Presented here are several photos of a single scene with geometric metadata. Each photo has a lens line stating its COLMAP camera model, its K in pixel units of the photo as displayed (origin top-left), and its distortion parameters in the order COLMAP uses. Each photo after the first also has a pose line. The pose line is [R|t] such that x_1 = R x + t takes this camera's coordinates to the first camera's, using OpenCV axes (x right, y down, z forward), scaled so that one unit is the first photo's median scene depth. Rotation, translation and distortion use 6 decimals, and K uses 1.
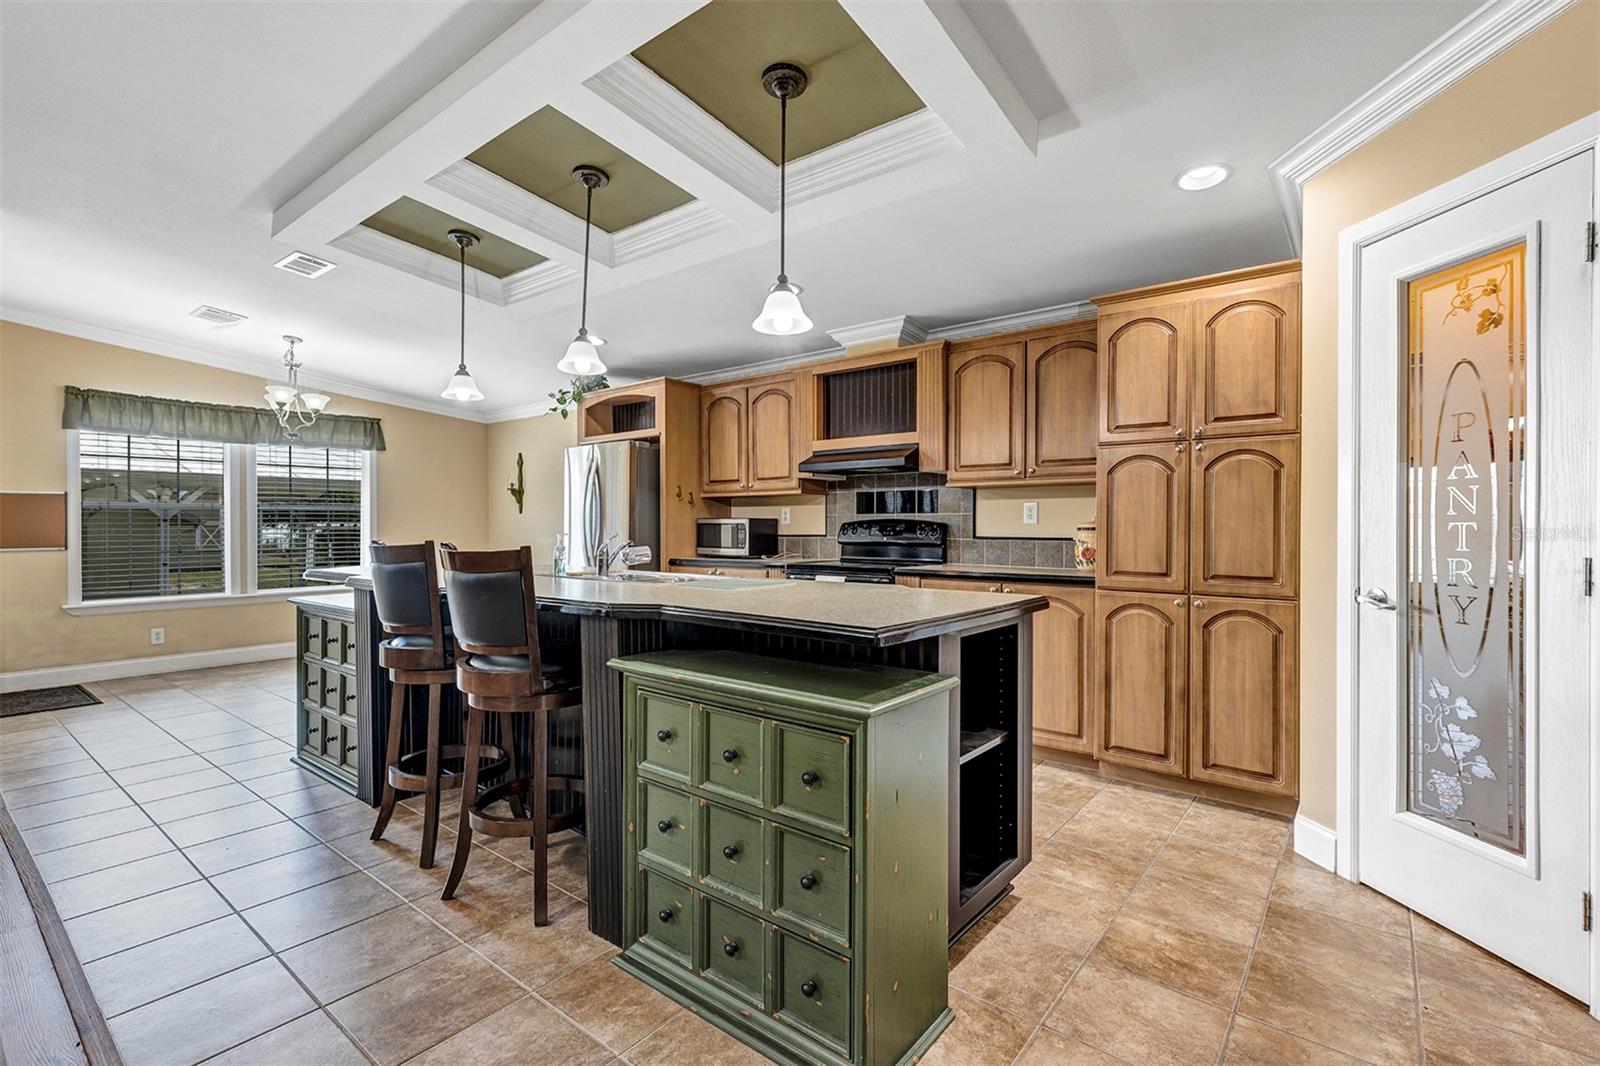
lens RADIAL K [[723.0, 0, 801.5], [0, 723.0, 532.3], [0, 0, 1]] dist [-0.000047, 0.000002]
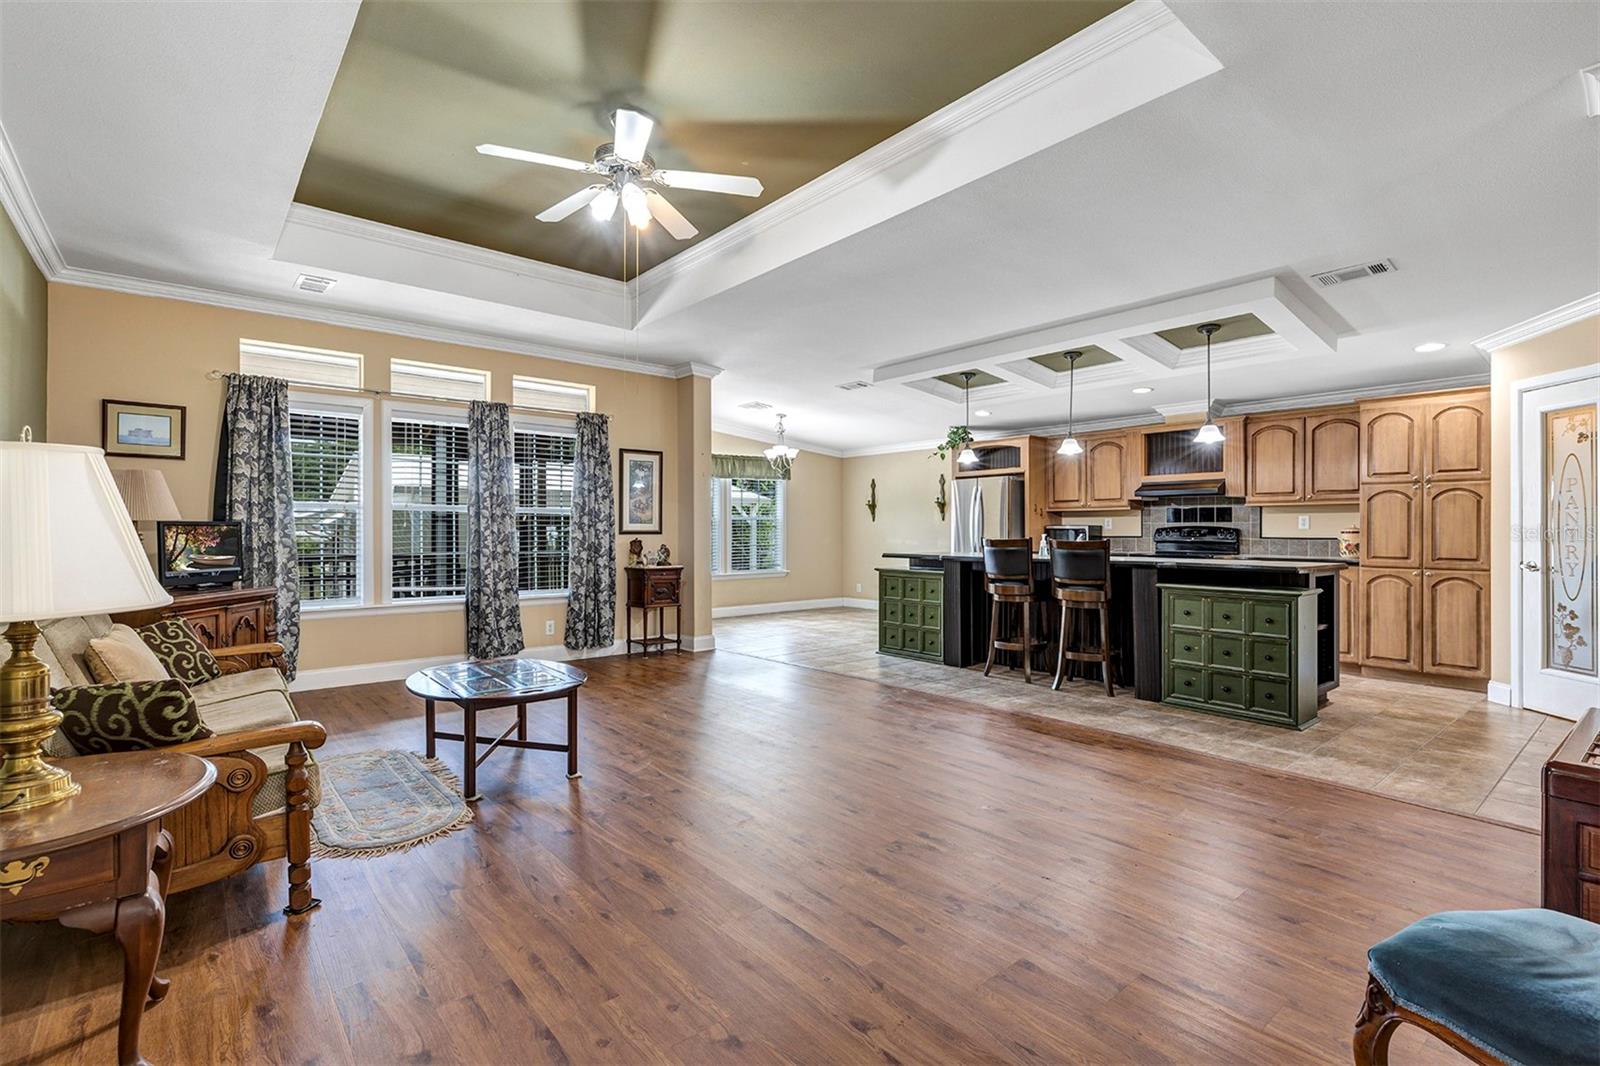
lens RADIAL K [[723.0, 0, 796.1], [0, 723.0, 530.2], [0, 0, 1]] dist [-0.000047, 0.000002]
pose [[0.977507, 0.000482, -0.210901, -0.586550], [-0.002263, 0.999964, -0.008201, 0.008532], [0.210889, 0.008494, 0.977473, -1.048982]]
